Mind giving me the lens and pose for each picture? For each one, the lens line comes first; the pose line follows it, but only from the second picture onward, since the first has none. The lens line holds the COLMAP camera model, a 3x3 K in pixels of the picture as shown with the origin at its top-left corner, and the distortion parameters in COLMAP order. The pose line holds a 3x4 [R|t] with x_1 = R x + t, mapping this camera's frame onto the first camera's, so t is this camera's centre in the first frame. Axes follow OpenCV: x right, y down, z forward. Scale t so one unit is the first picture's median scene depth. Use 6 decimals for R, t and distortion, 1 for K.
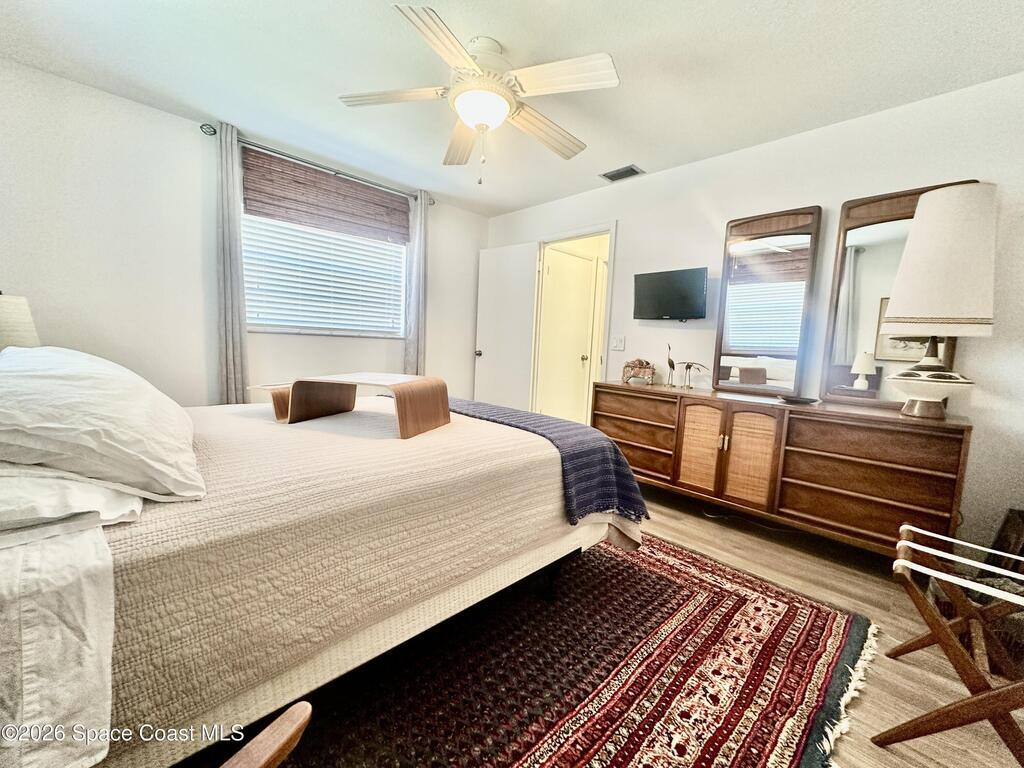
lens RADIAL K [[409.2, 0, 510.4], [0, 409.2, 382.8], [0, 0, 1]] dist [-0.002764, 0.000172]
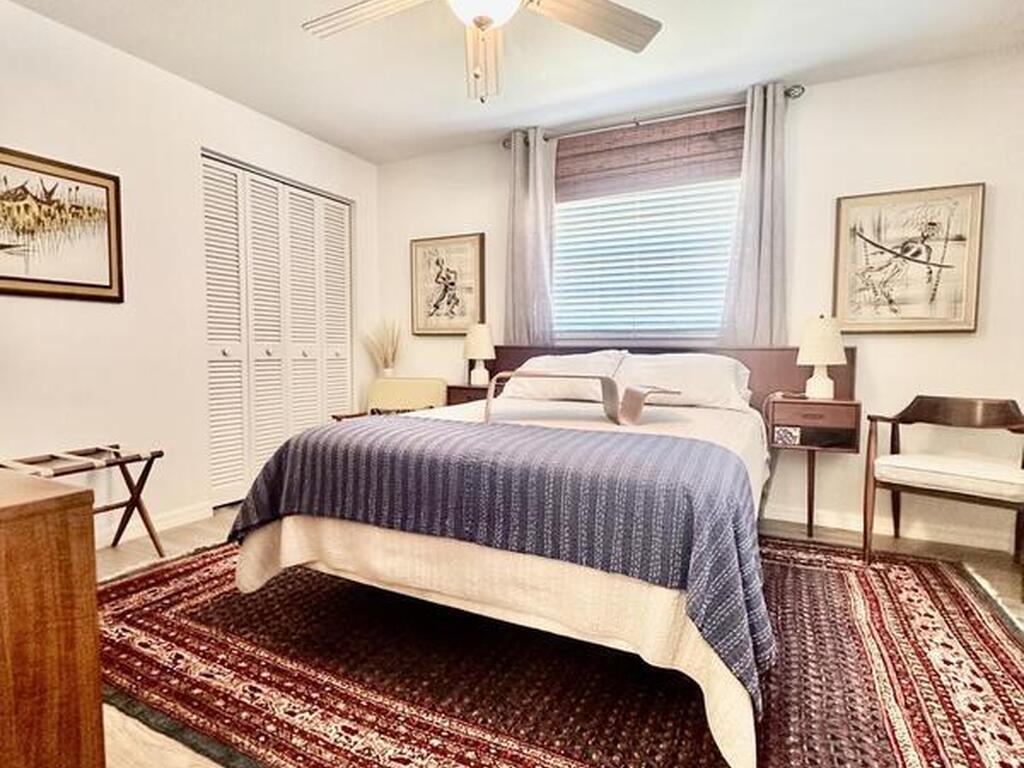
lens RADIAL K [[550.2, 0, 512.0], [0, 550.2, 384.0], [0, 0, 1]] dist [-0.001613, 0.000021]
pose [[-0.942278, -0.034798, -0.333018, 0.156232], [-0.083678, 0.987499, 0.133580, -0.128057], [0.324206, 0.153736, -0.933411, 1.749732]]
